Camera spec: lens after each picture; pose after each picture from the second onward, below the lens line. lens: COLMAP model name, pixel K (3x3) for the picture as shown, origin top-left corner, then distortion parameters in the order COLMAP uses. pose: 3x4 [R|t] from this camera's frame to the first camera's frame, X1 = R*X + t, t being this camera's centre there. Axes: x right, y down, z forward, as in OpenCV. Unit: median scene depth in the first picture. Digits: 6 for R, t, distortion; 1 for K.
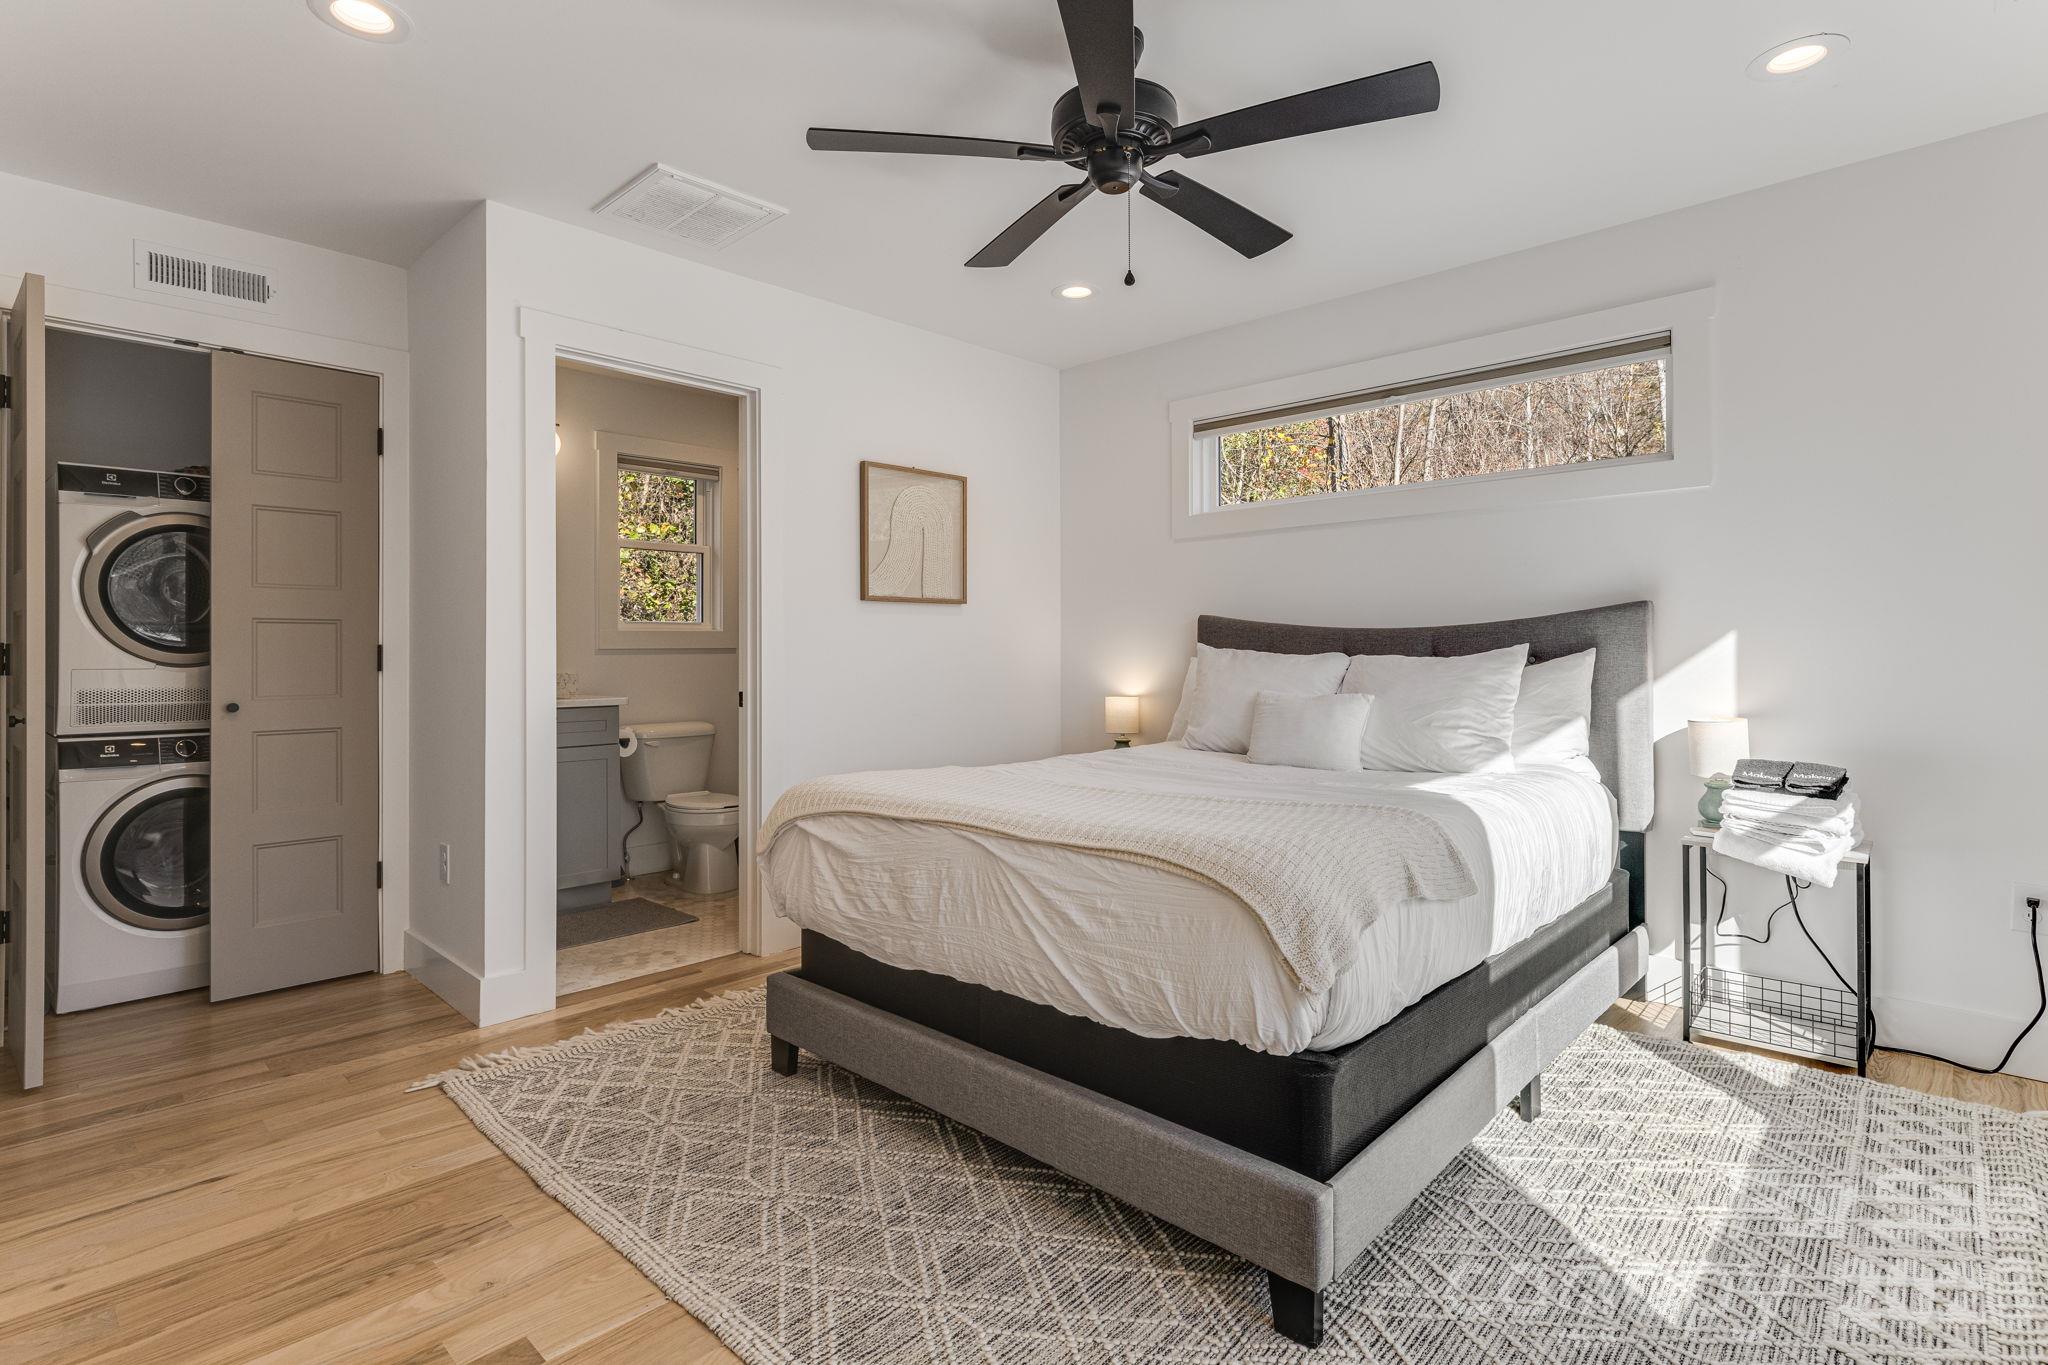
lens RADIAL K [[1093.5, 0, 1024.0], [0, 1093.5, 682.5], [0, 0, 1]] dist [-0.001724, -0.000926]
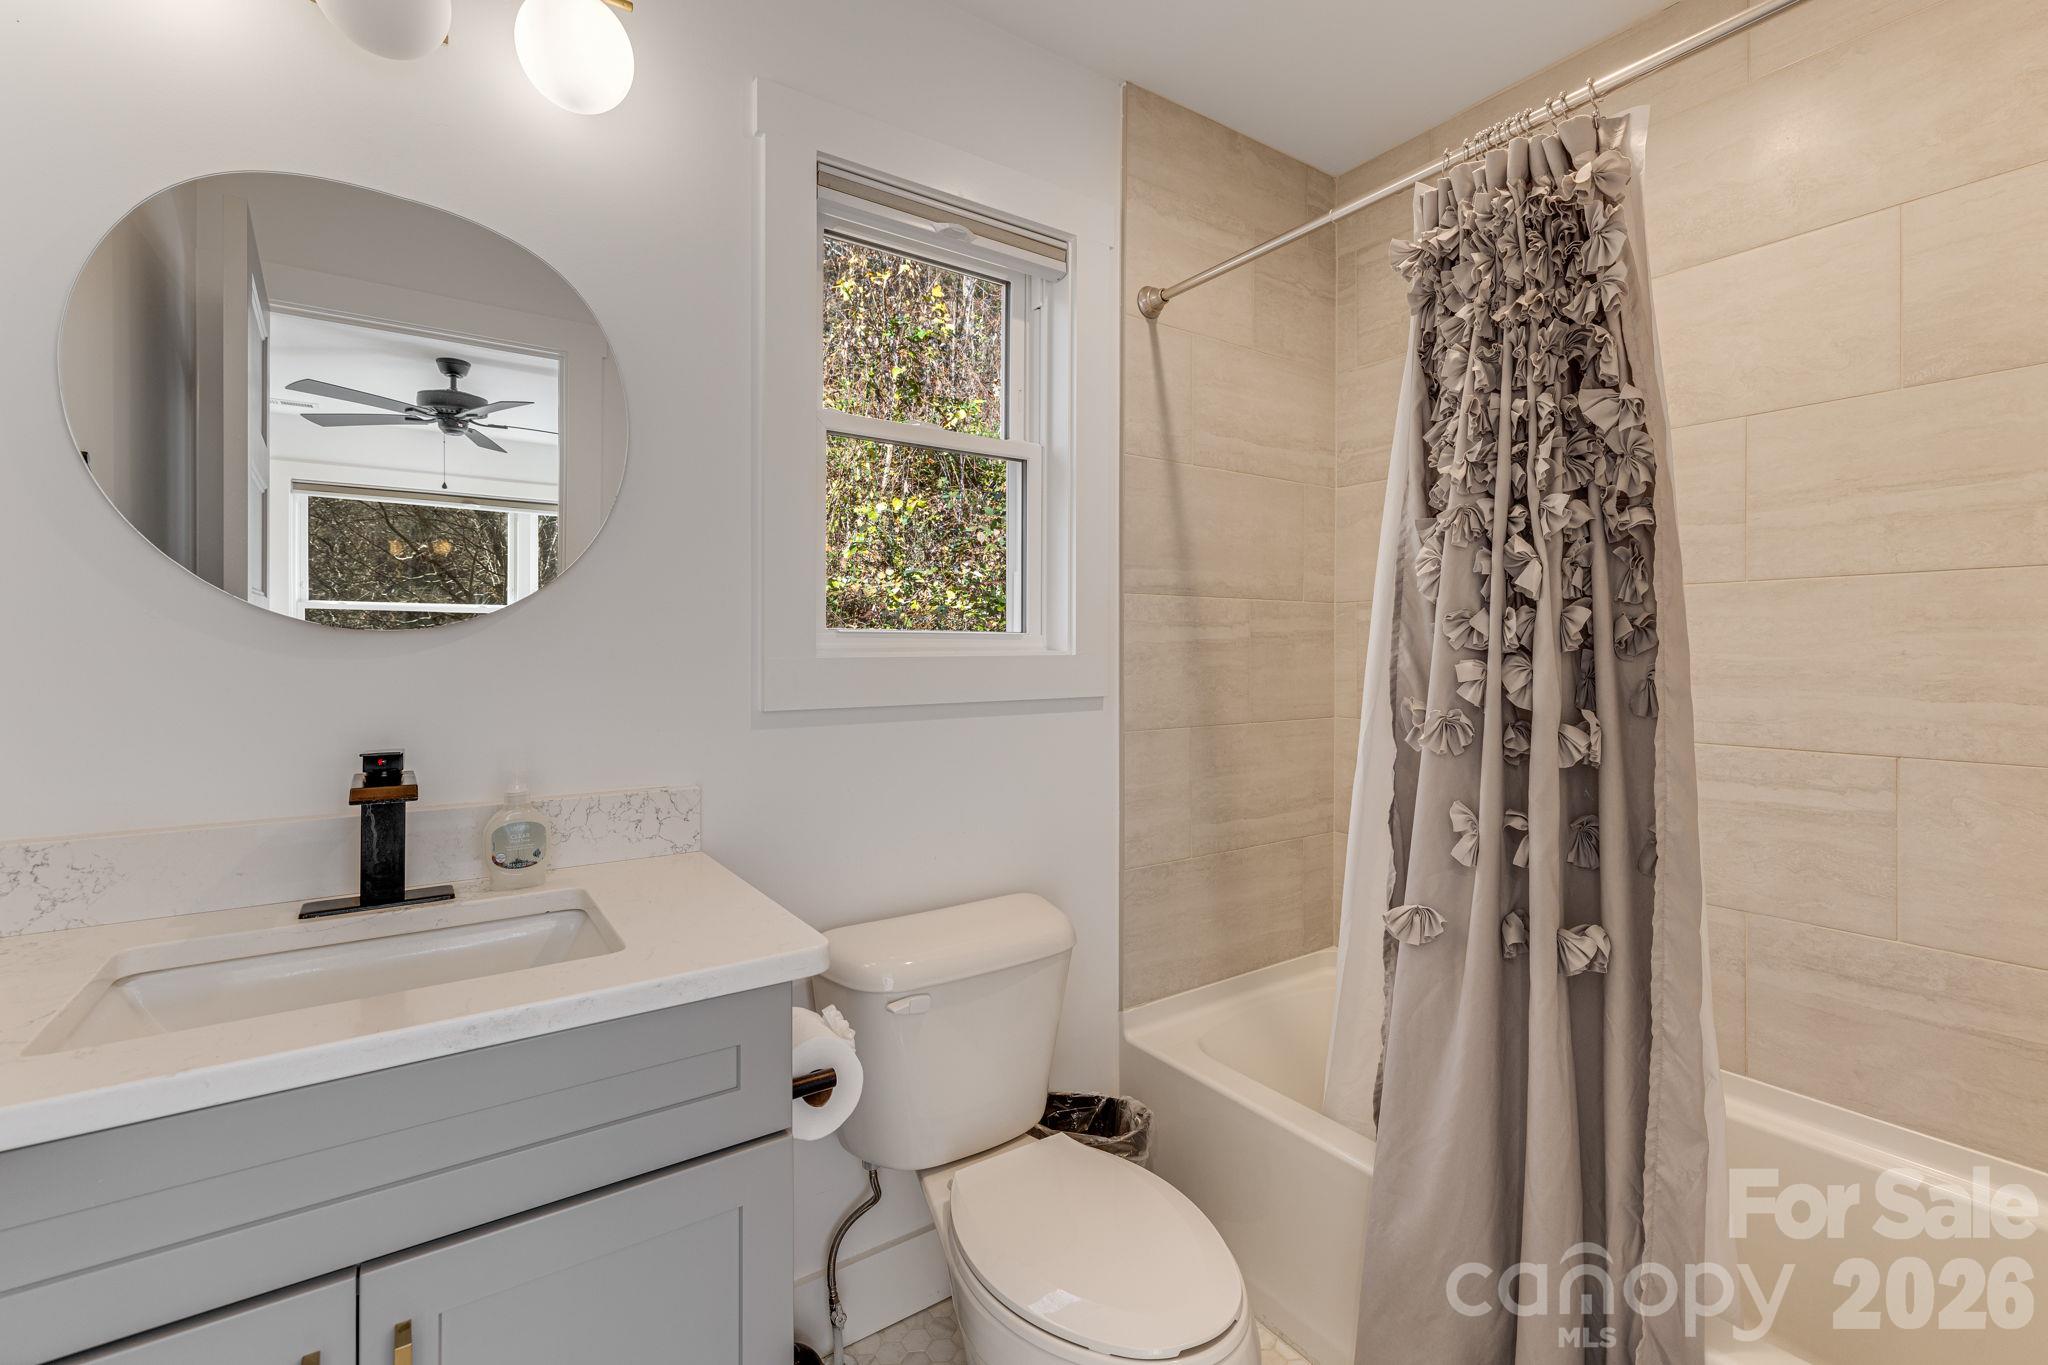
lens RADIAL K [[965.8, 0, 1024.0], [0, 965.8, 682.5], [0, 0, 1]] dist [0.000990, 0.000064]
pose [[0.981719, 0.001201, -0.190332, -0.123883], [0.000248, 0.999971, 0.007586, -0.021500], [0.190336, -0.007494, 0.981690, 0.356369]]
